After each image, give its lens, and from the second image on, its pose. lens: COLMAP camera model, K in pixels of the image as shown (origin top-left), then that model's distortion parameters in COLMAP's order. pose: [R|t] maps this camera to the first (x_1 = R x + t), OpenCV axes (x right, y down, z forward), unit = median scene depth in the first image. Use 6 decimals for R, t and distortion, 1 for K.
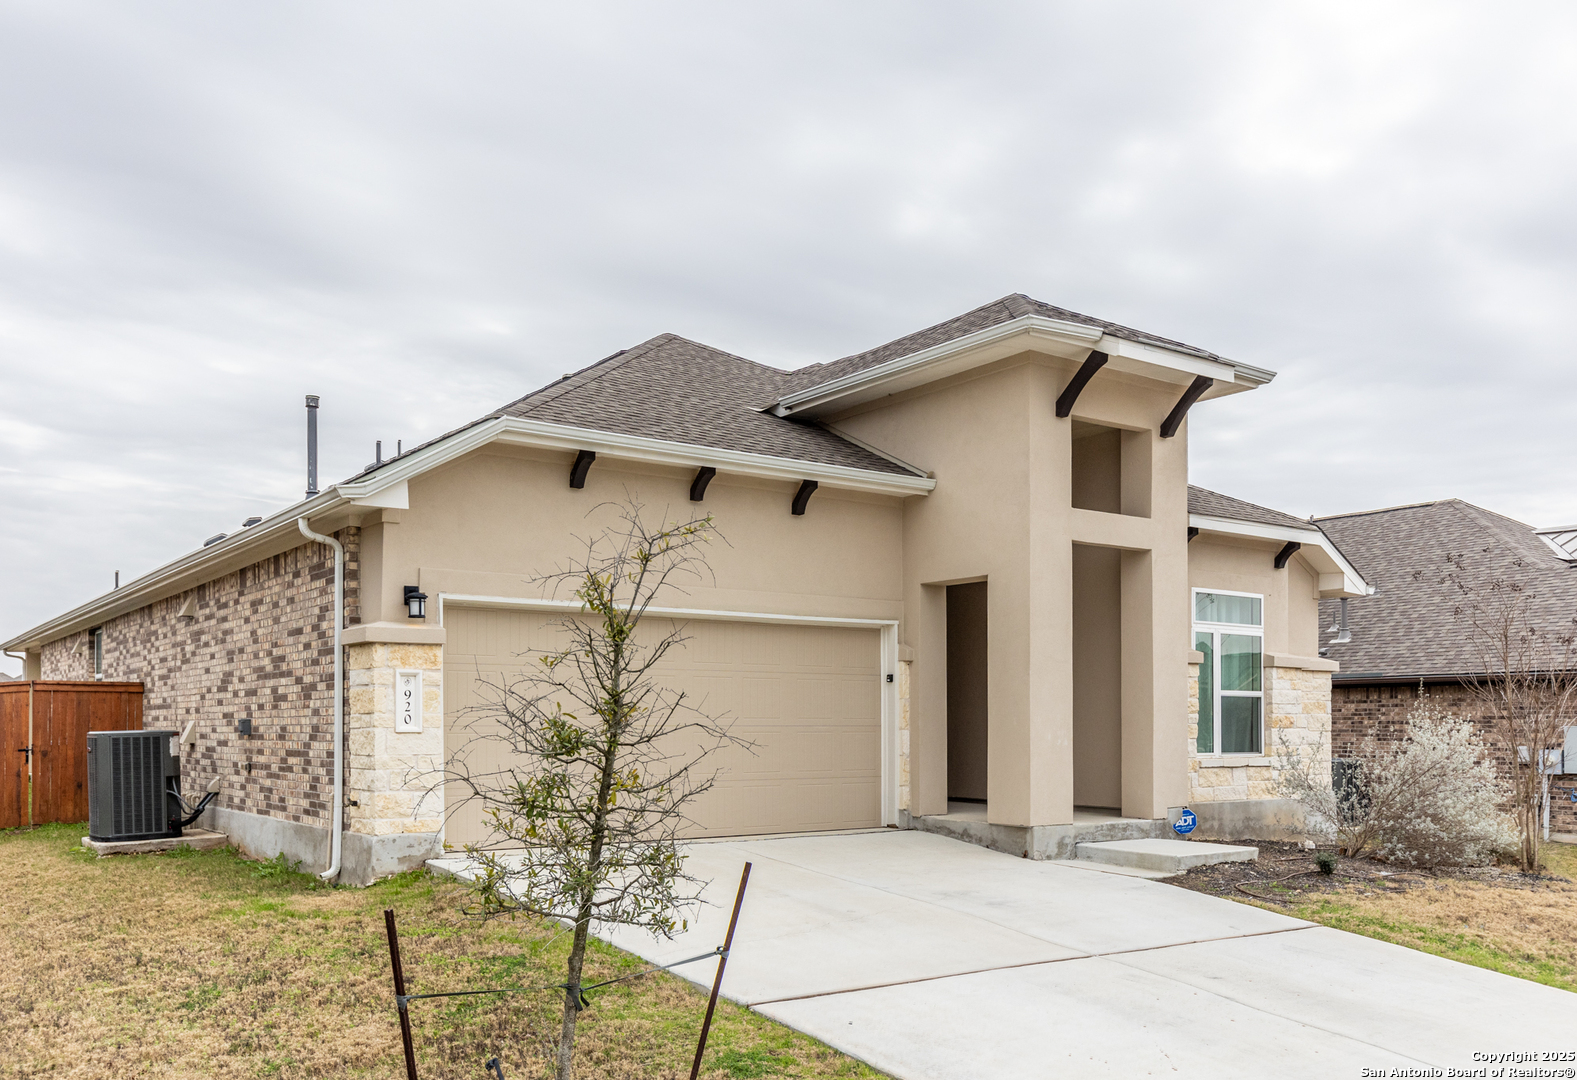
lens RADIAL K [[1336.2, 0, 788.5], [0, 1336.2, 540.0], [0, 0, 1]] dist [-0.000745, 0.000304]
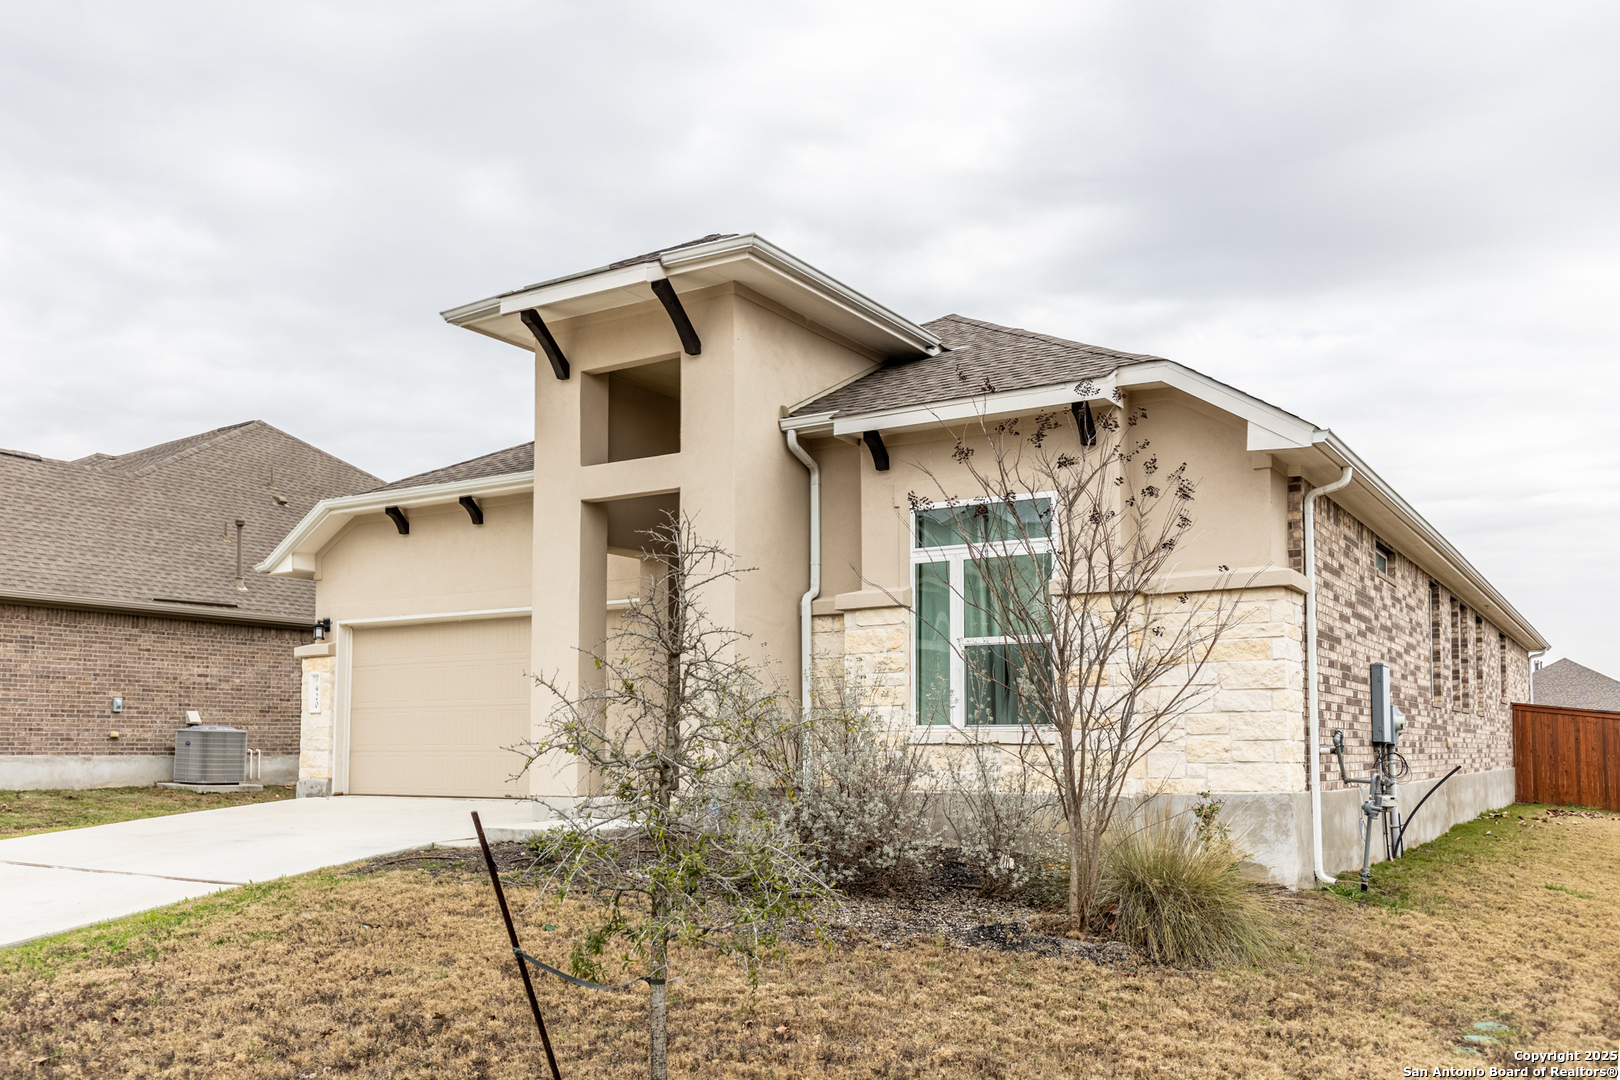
lens RADIAL K [[1325.5, 0, 810.0], [0, 1325.5, 540.0], [0, 0, 1]] dist [0.000476, 0.000133]
pose [[0.373663, -0.126816, -0.918854, 1.089899], [0.149873, 0.985848, -0.075115, 0.115827], [0.915376, -0.109644, 0.387381, 0.743583]]
